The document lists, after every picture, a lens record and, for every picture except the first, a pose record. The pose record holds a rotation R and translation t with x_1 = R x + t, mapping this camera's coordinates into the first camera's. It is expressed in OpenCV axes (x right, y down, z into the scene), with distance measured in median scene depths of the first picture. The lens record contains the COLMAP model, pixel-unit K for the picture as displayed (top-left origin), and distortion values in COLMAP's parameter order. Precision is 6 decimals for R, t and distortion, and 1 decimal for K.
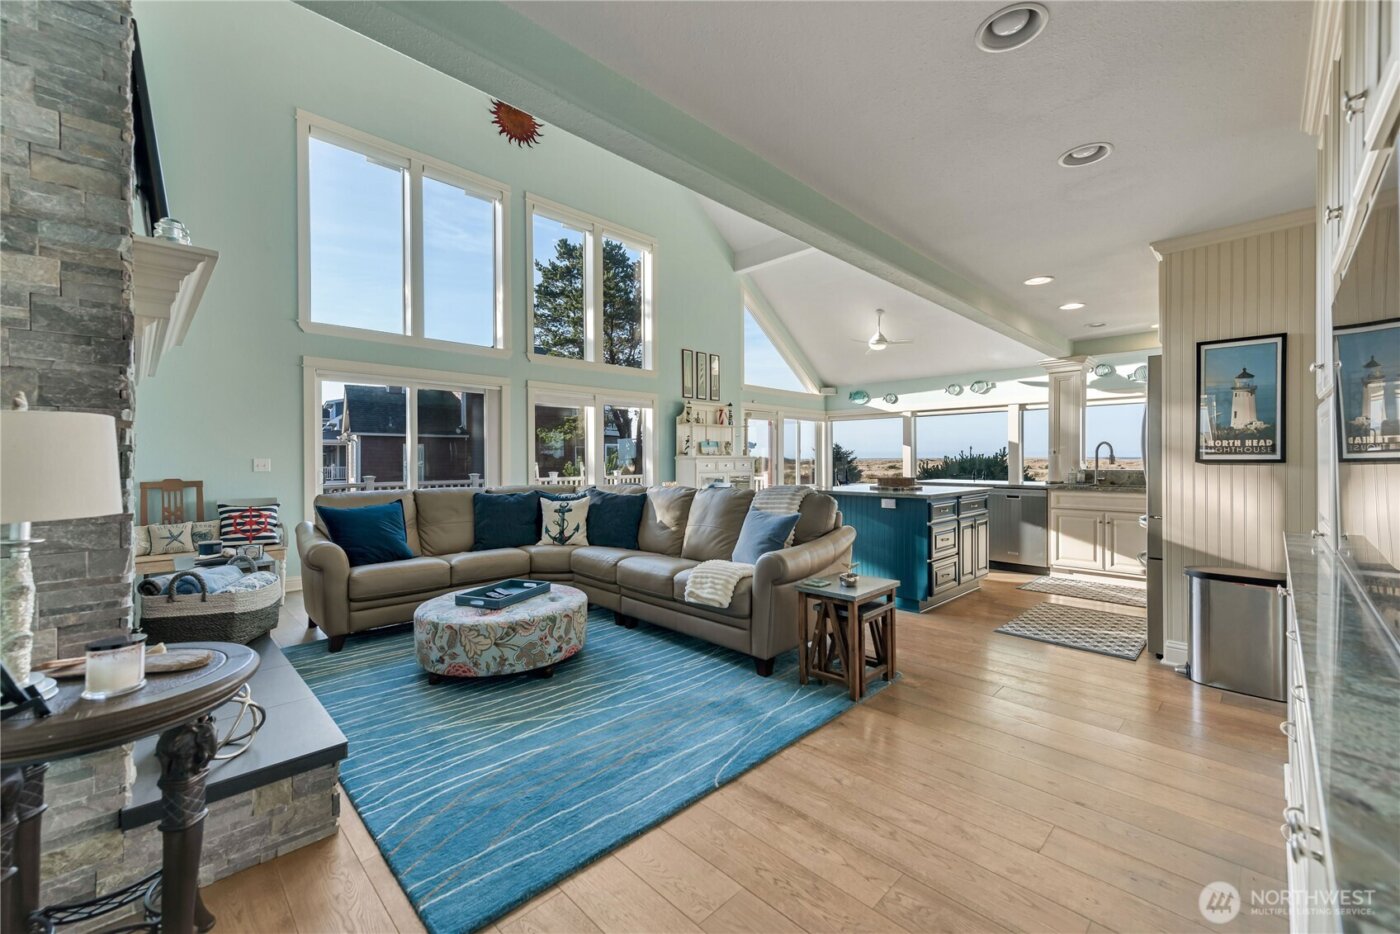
lens RADIAL K [[566.4, 0, 707.0], [0, 566.4, 460.9], [0, 0, 1]] dist [0.015059, -0.003998]
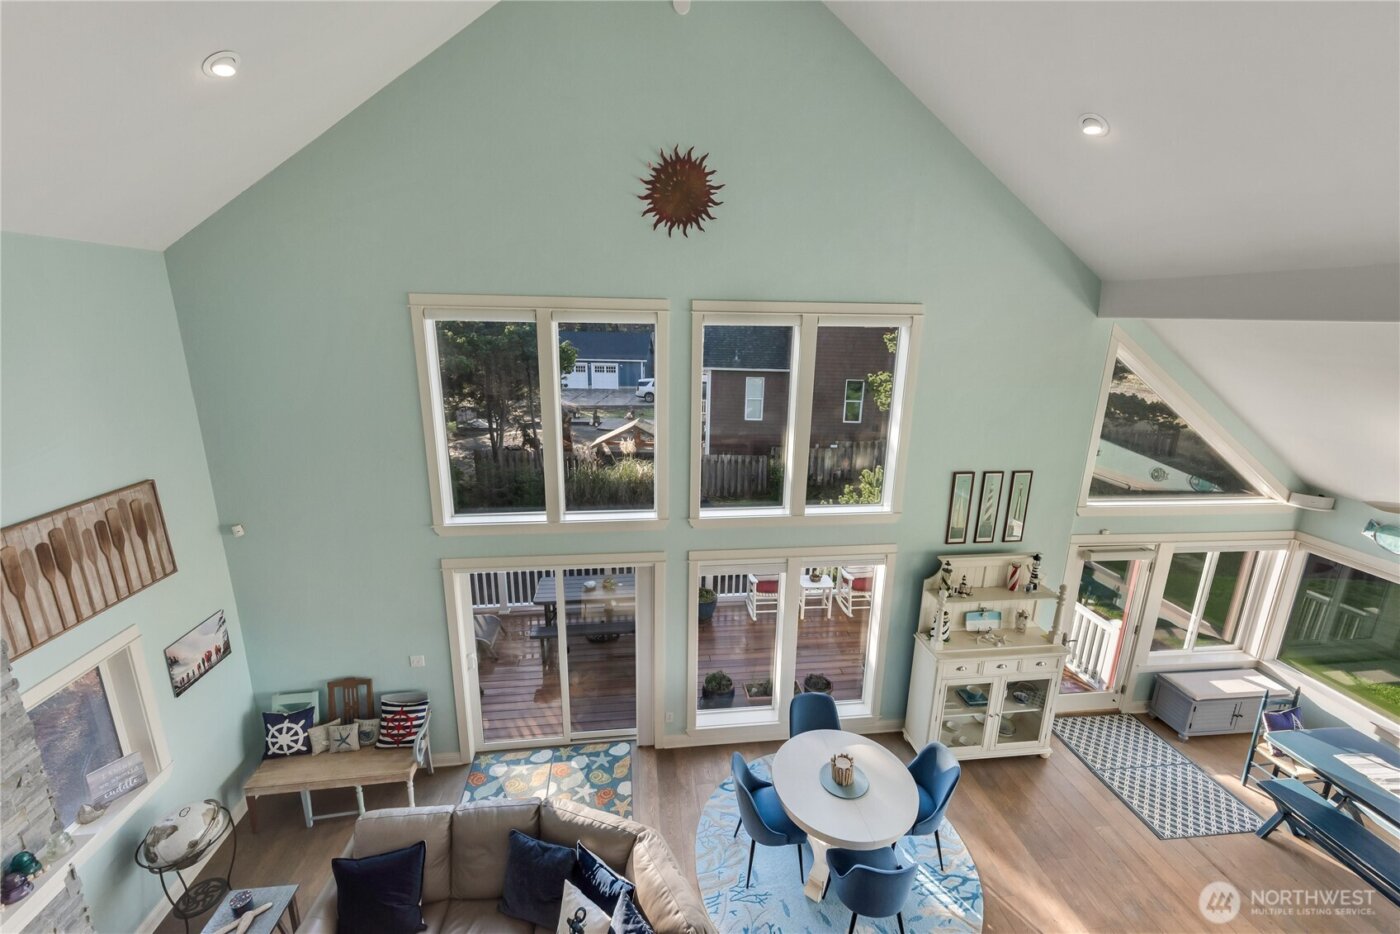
lens RADIAL K [[566.4, 0, 699.3], [0, 566.4, 464.2], [0, 0, 1]] dist [0.015059, -0.003998]
pose [[0.783202, 0.170171, -0.598028, 0.115511], [-0.019675, 0.968119, 0.249715, -0.373867], [0.621457, -0.183811, 0.761581, 0.361057]]
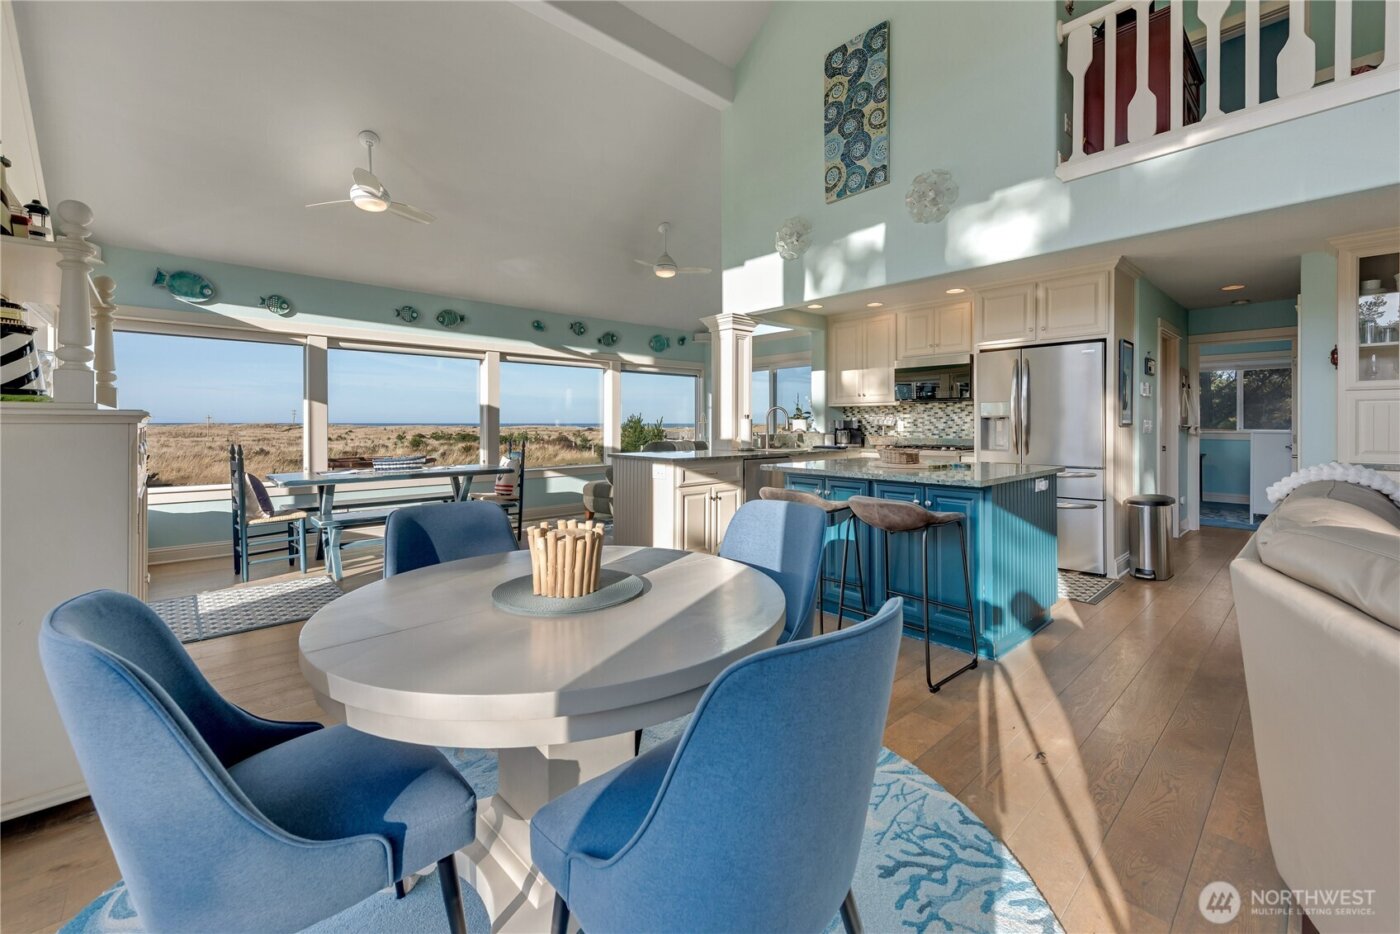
lens RADIAL K [[566.4, 0, 700.3], [0, 566.4, 424.7], [0, 0, 1]] dist [0.015059, -0.003998]
pose [[0.044366, 0.001693, 0.999014, -0.219251], [0.003385, 0.999993, -0.001845, -0.000320], [-0.999010, 0.003464, 0.044360, 0.757532]]
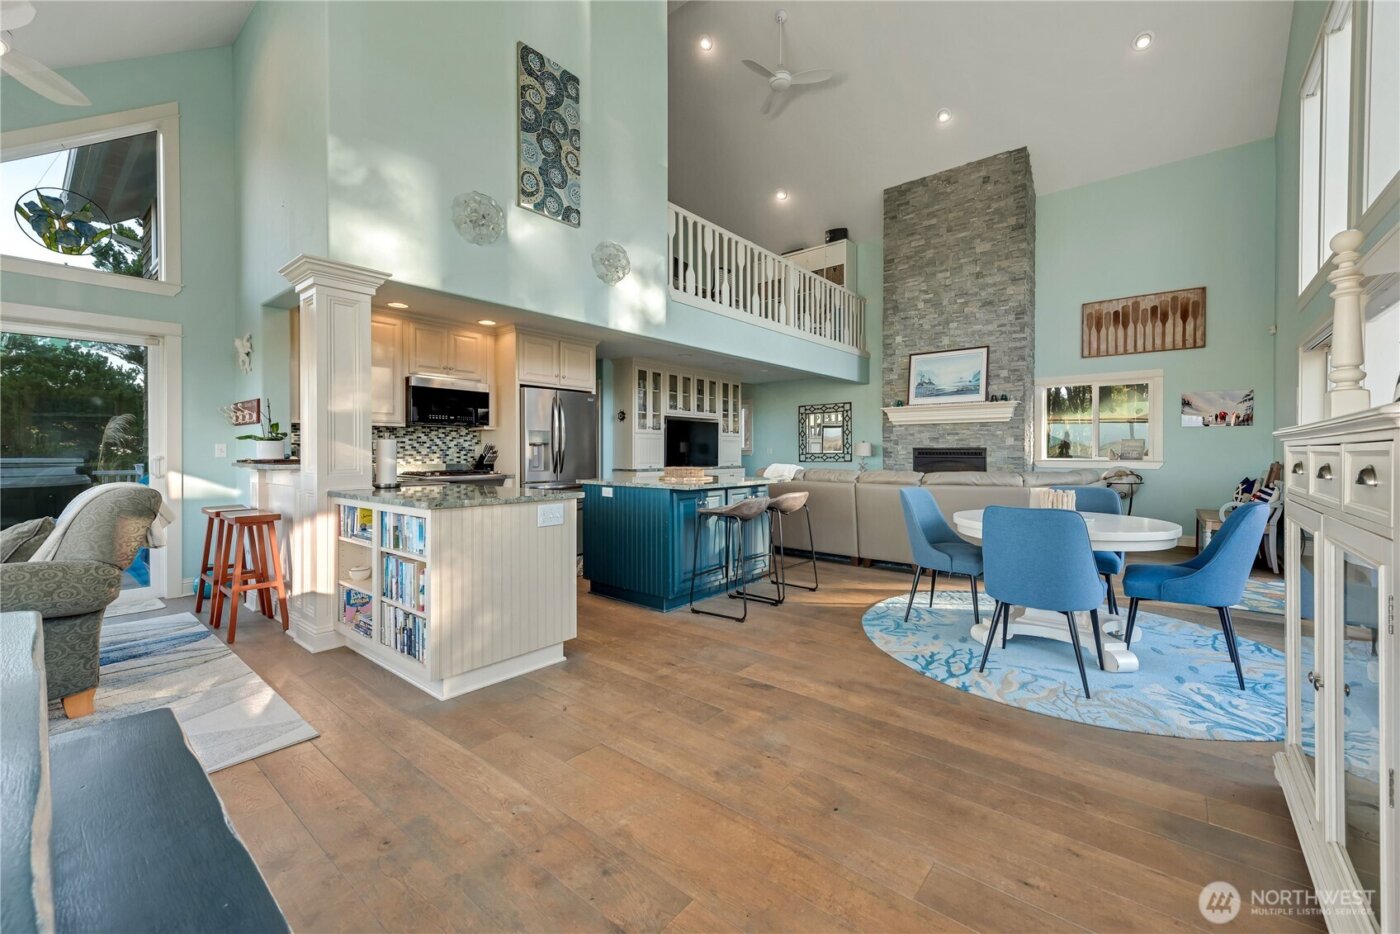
lens RADIAL K [[566.4, 0, 698.6], [0, 566.4, 452.2], [0, 0, 1]] dist [0.015059, -0.003998]
pose [[-0.996428, 0.004109, -0.084344, 0.243778], [0.003949, 0.999990, 0.002061, 0.002111], [0.084352, 0.001720, -0.996435, 1.192135]]
